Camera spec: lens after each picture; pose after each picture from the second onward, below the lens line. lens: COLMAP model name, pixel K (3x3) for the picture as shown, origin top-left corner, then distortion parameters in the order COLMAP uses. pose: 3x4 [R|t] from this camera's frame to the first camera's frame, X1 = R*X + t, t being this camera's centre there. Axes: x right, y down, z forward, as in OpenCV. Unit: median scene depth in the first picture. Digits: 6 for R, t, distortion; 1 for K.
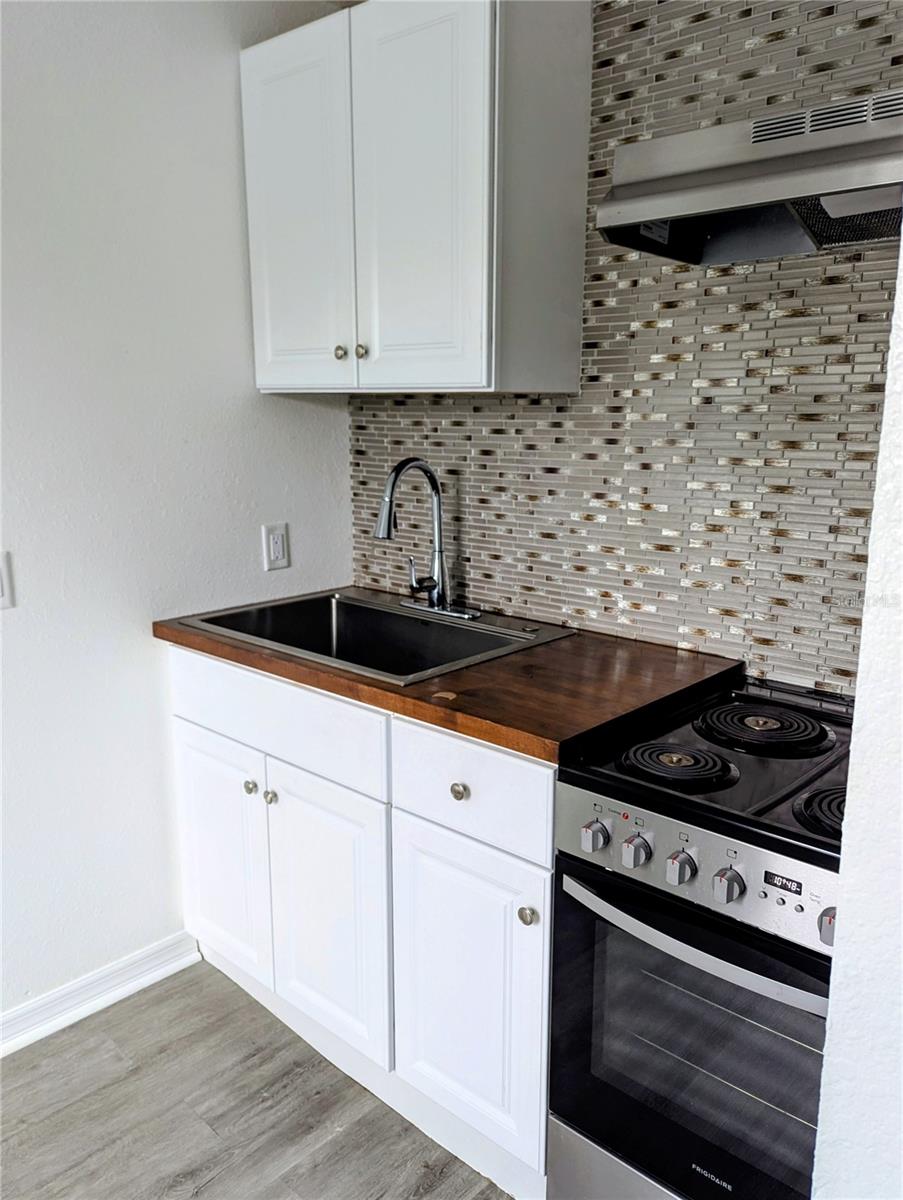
lens RADIAL K [[942.5, 0, 450.9], [0, 942.5, 609.1], [0, 0, 1]] dist [-0.000653, -0.006026]
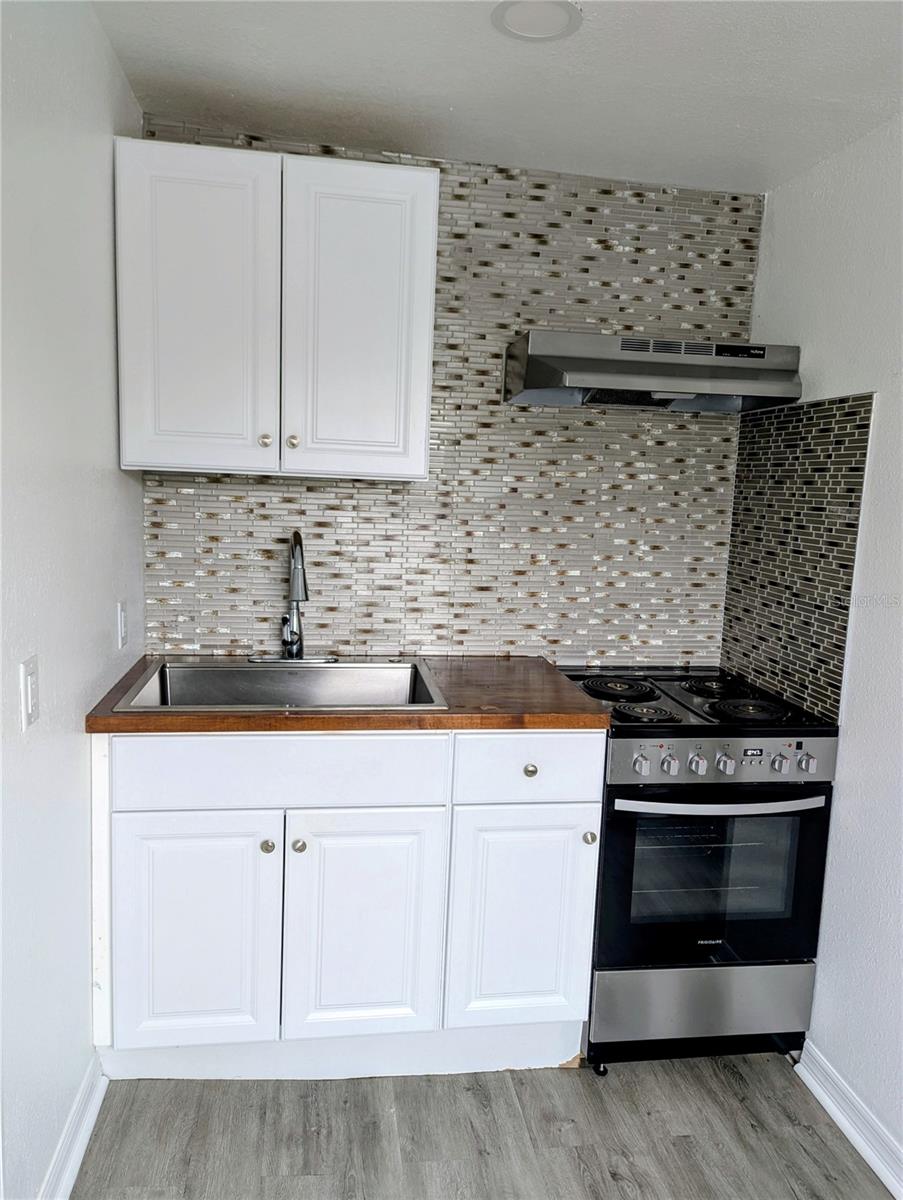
lens RADIAL K [[838.3, 0, 449.0], [0, 838.3, 590.3], [0, 0, 1]] dist [0.010141, -0.014603]
pose [[0.623443, -0.080874, 0.777675, -0.871244], [0.130936, 0.991389, -0.001870, -0.072491], [-0.770827, 0.102992, 0.628664, 0.247207]]
